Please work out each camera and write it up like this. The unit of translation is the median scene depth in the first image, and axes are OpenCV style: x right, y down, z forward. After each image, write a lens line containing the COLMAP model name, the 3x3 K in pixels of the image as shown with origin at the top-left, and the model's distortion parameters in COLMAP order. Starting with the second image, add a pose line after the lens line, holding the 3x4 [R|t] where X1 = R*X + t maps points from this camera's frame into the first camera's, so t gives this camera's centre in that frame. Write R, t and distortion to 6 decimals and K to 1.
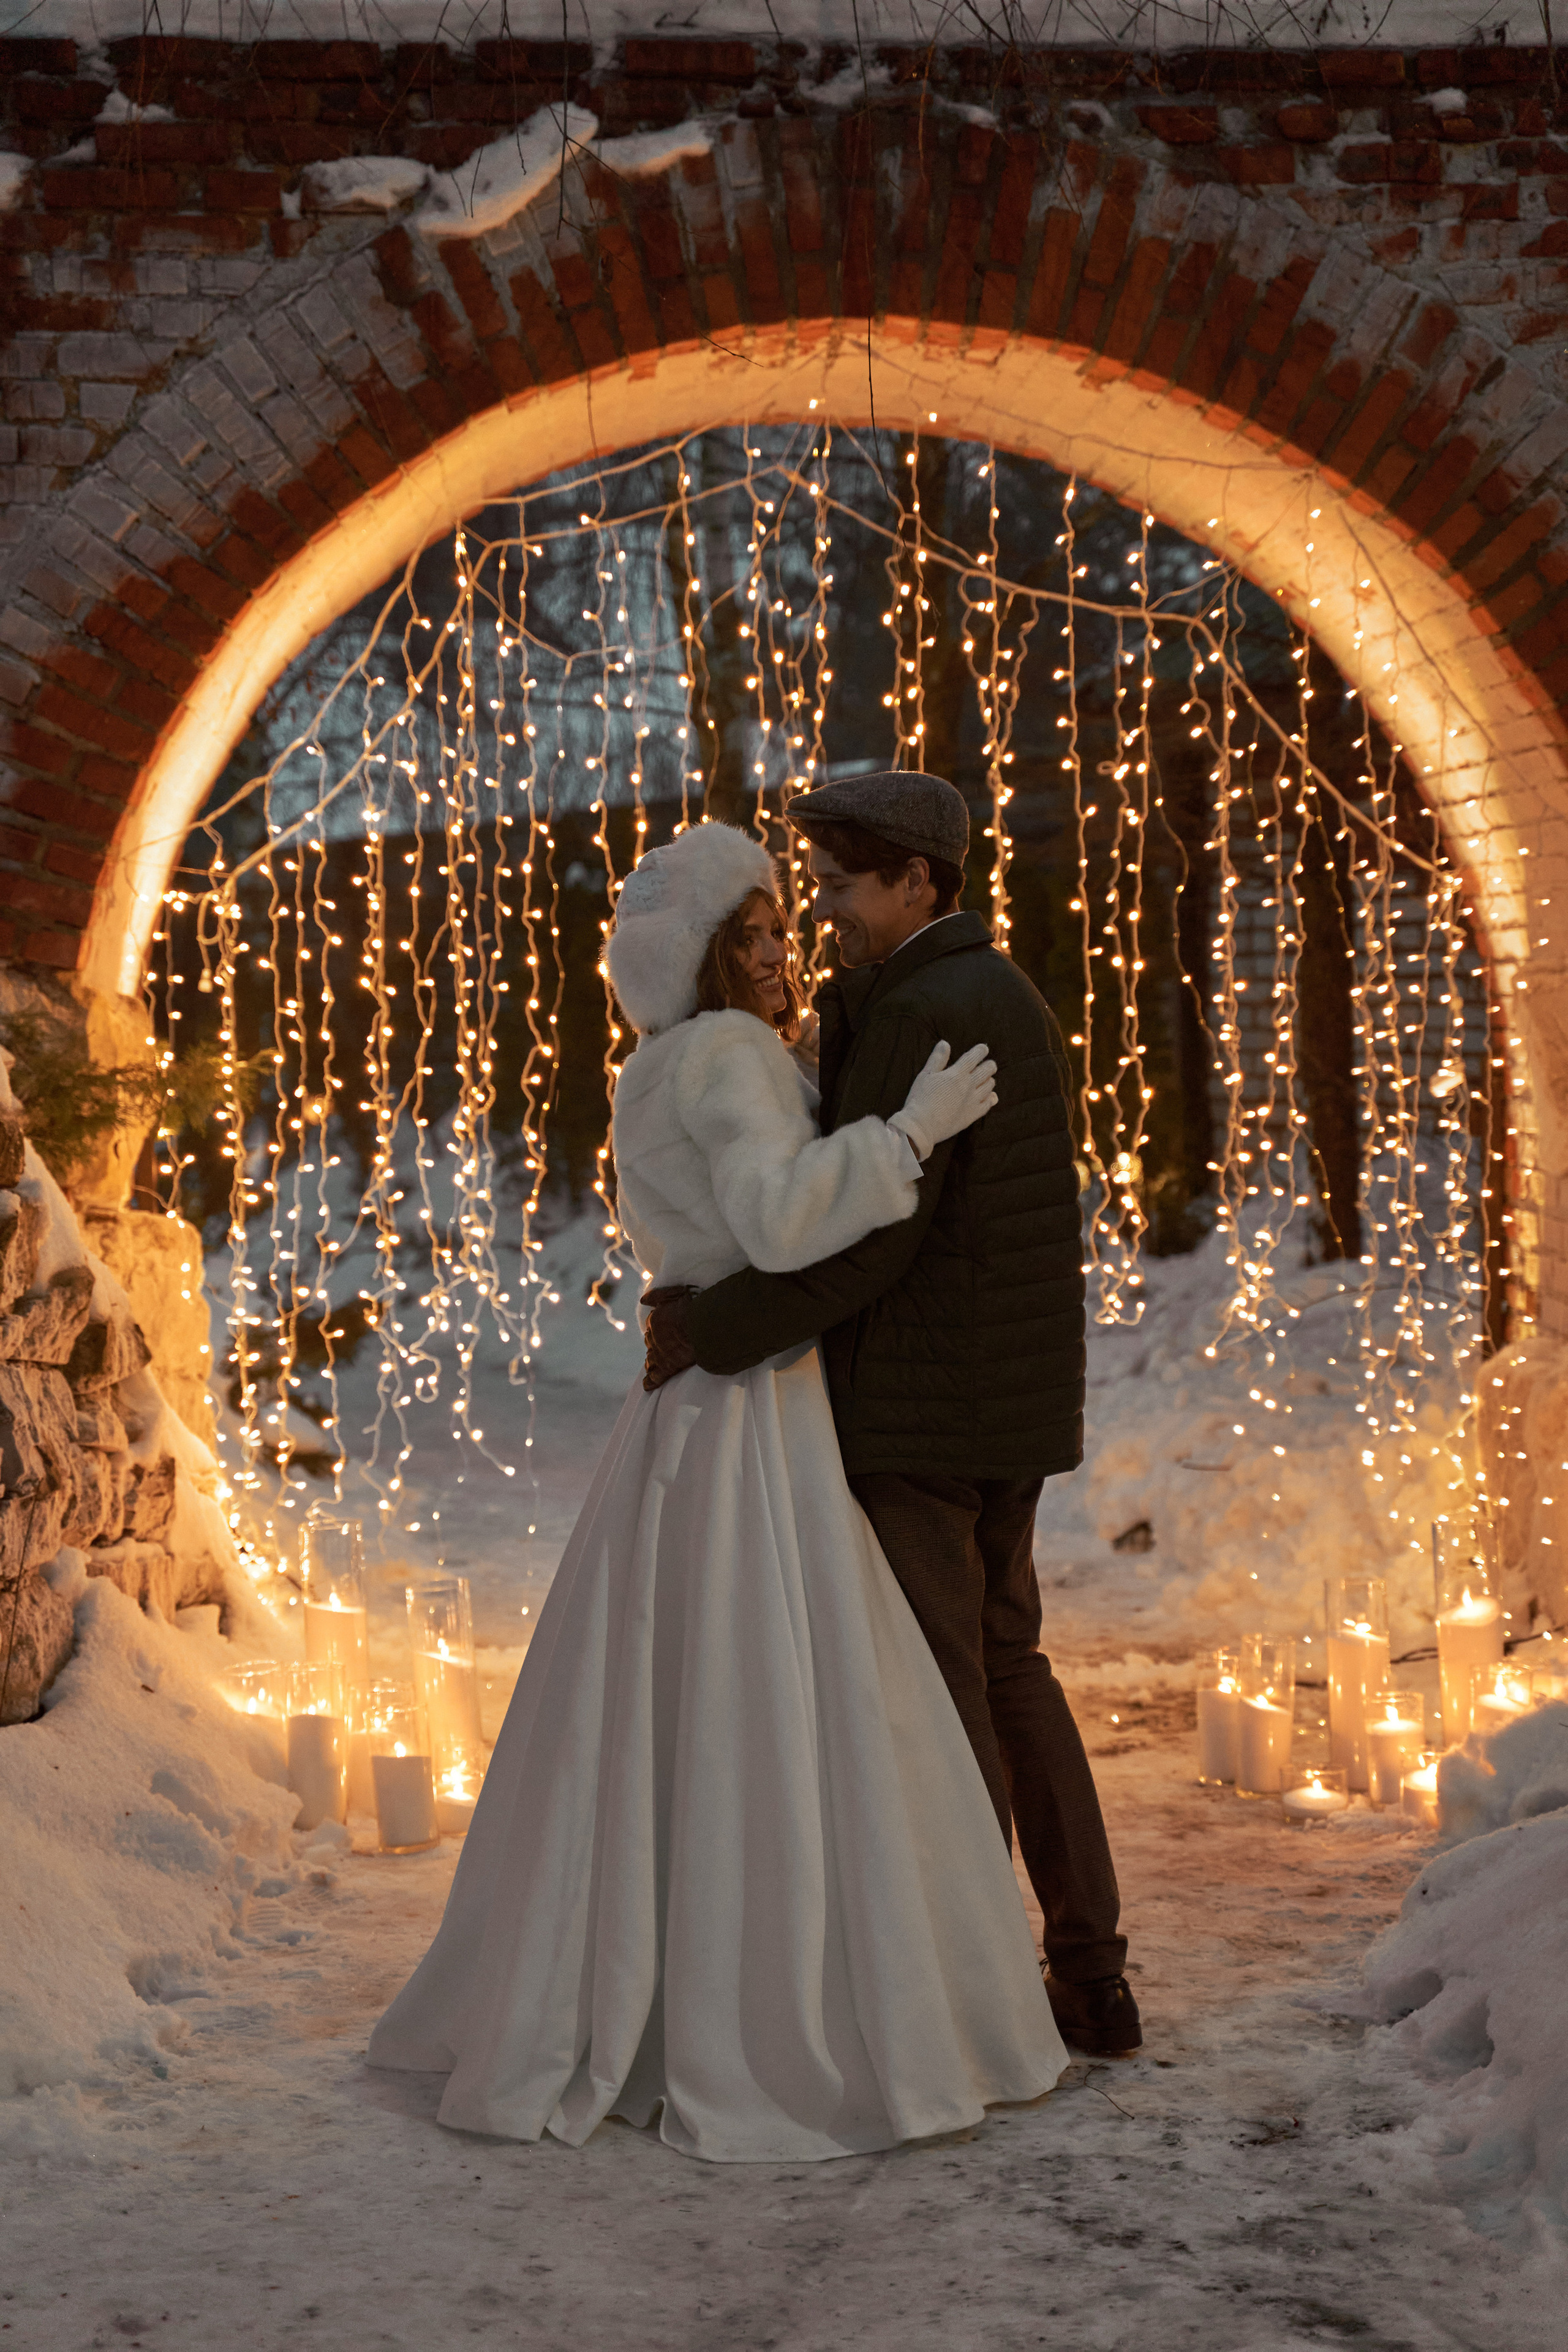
lens RADIAL K [[4429.9, 0, 784.0], [0, 4429.9, 1176.0], [0, 0, 1]] dist [0.241118, -0.289833]
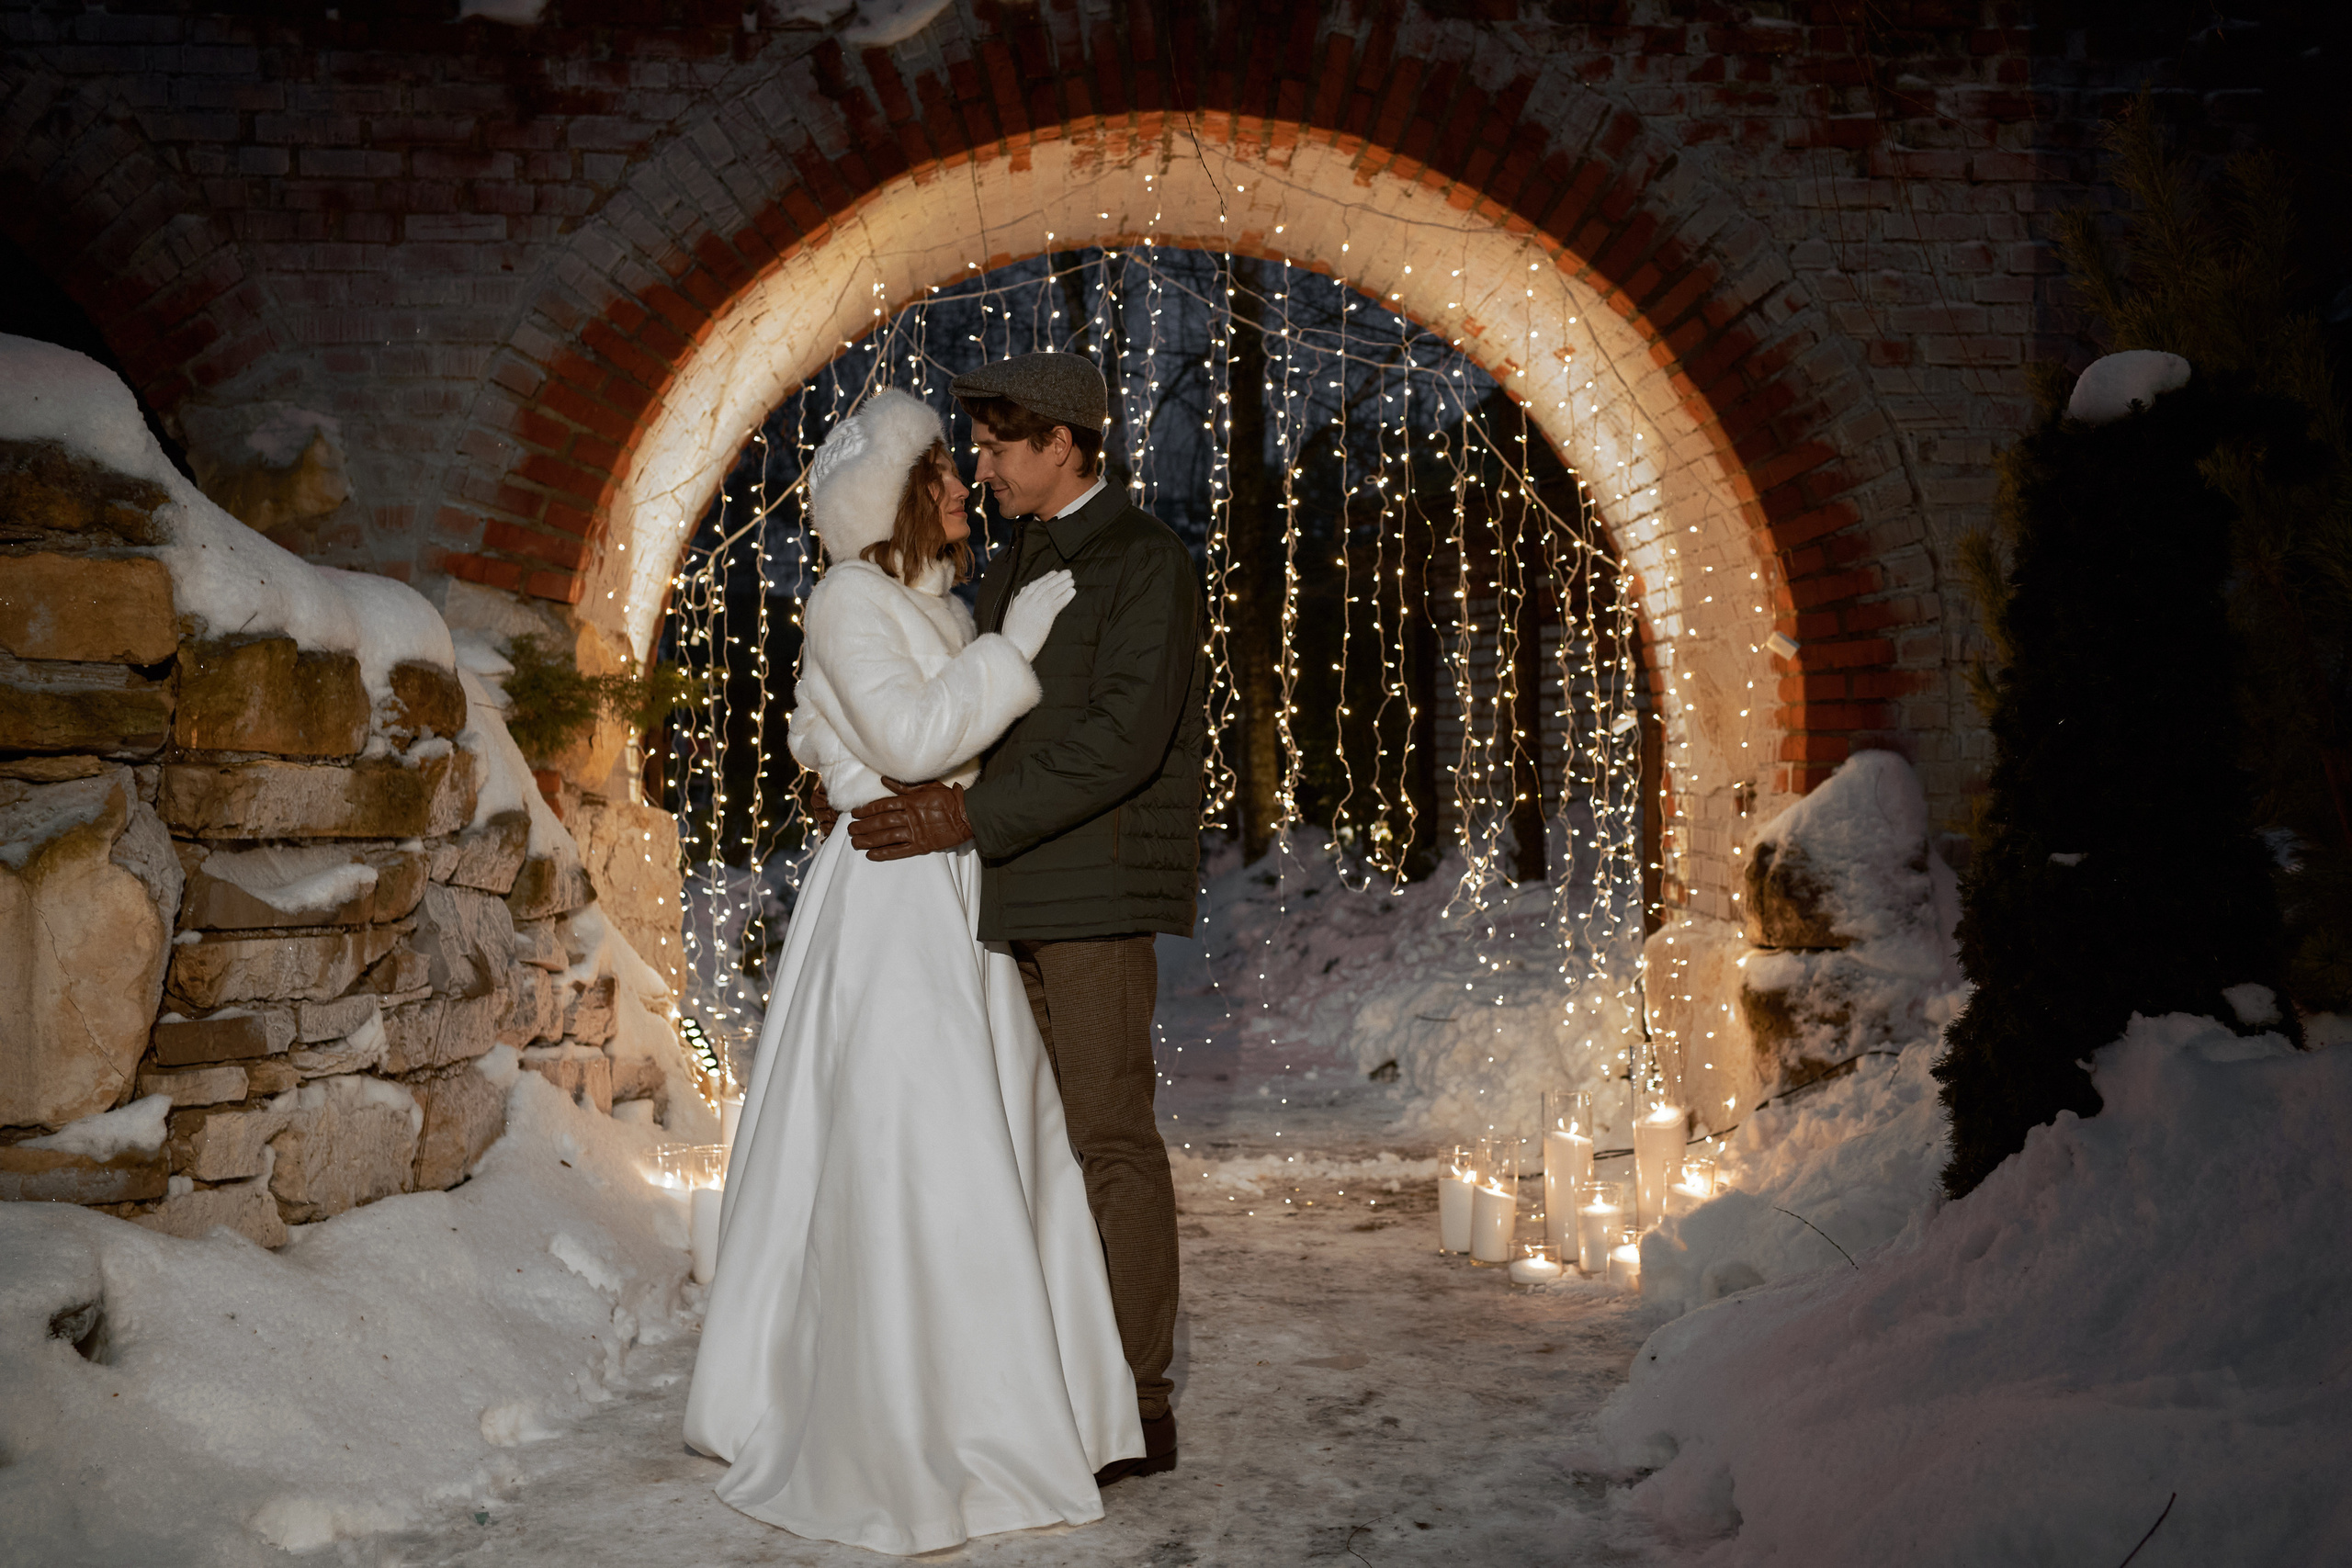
lens RADIAL K [[2414.2, 0, 1176.0], [0, 2414.2, 784.0], [0, 0, 1]] dist [-0.059331, 0.204636]
pose [[0.999915, 0.012600, -0.003353, 0.019310], [-0.012753, 0.998657, -0.050220, 0.038524], [0.002716, 0.050258, 0.998733, 0.311610]]
